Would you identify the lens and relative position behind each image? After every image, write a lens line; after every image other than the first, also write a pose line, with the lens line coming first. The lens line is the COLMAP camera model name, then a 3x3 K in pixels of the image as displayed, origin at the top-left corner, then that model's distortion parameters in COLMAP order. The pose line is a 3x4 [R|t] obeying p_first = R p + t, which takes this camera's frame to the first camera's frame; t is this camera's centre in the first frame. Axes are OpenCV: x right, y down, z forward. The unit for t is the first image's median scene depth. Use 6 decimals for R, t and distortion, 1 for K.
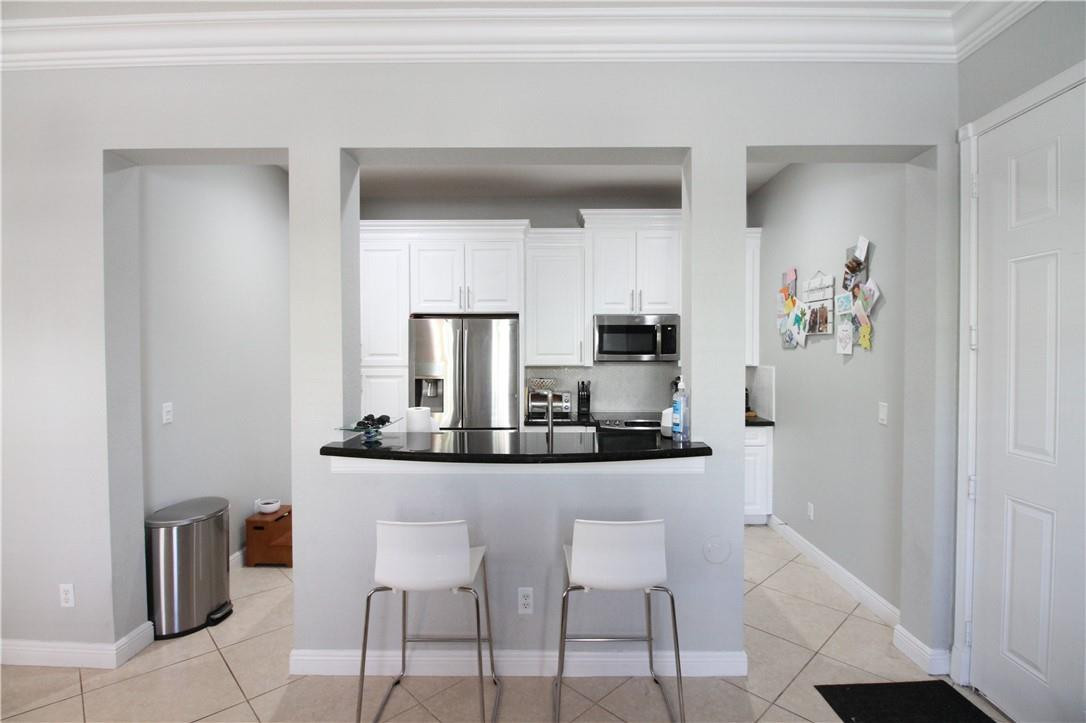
lens RADIAL K [[500.7, 0, 543.0], [0, 500.7, 361.5], [0, 0, 1]] dist [-0.013485, -0.000747]
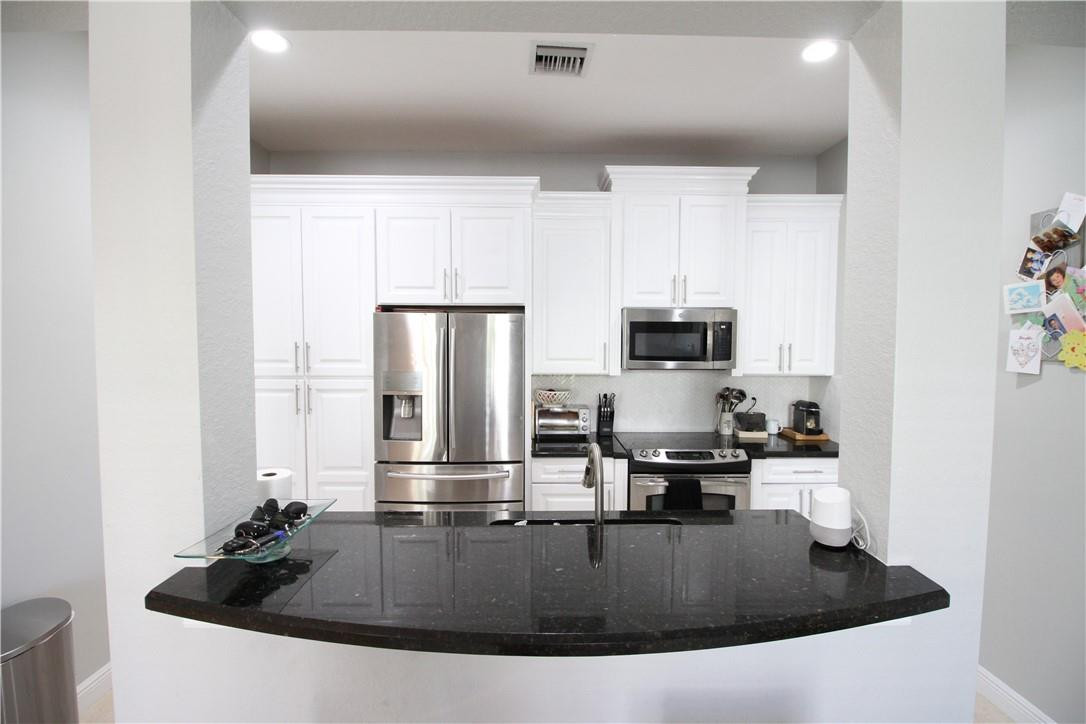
lens RADIAL K [[492.2, 0, 543.0], [0, 492.2, 362.0], [0, 0, 1]] dist [-0.000167, -0.011222]
pose [[0.999690, 0.003703, 0.024618, -0.039622], [-0.004403, 0.999586, 0.028449, -0.034397], [-0.024502, -0.028548, 0.999292, 0.274720]]
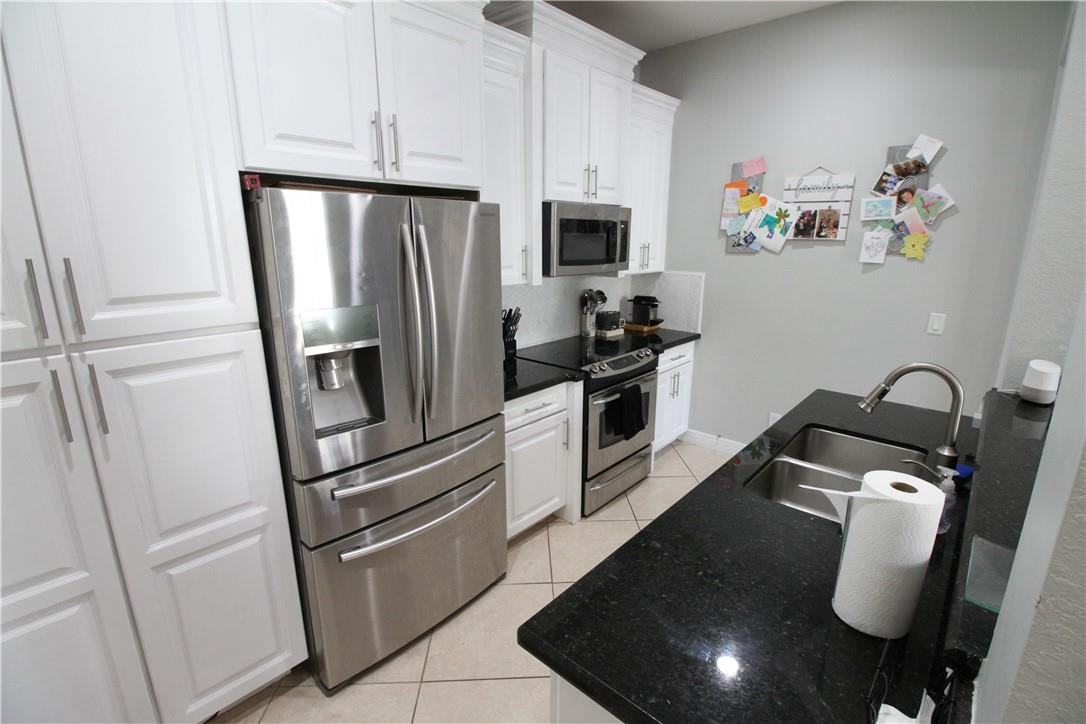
lens RADIAL K [[500.7, 0, 543.0], [0, 500.7, 362.0], [0, 0, 1]] dist [-0.013485, -0.000747]
pose [[0.661687, -0.181520, 0.727475, -0.412350], [0.014993, 0.973261, 0.229212, -0.044144], [-0.749630, -0.140760, 0.646716, 0.621887]]
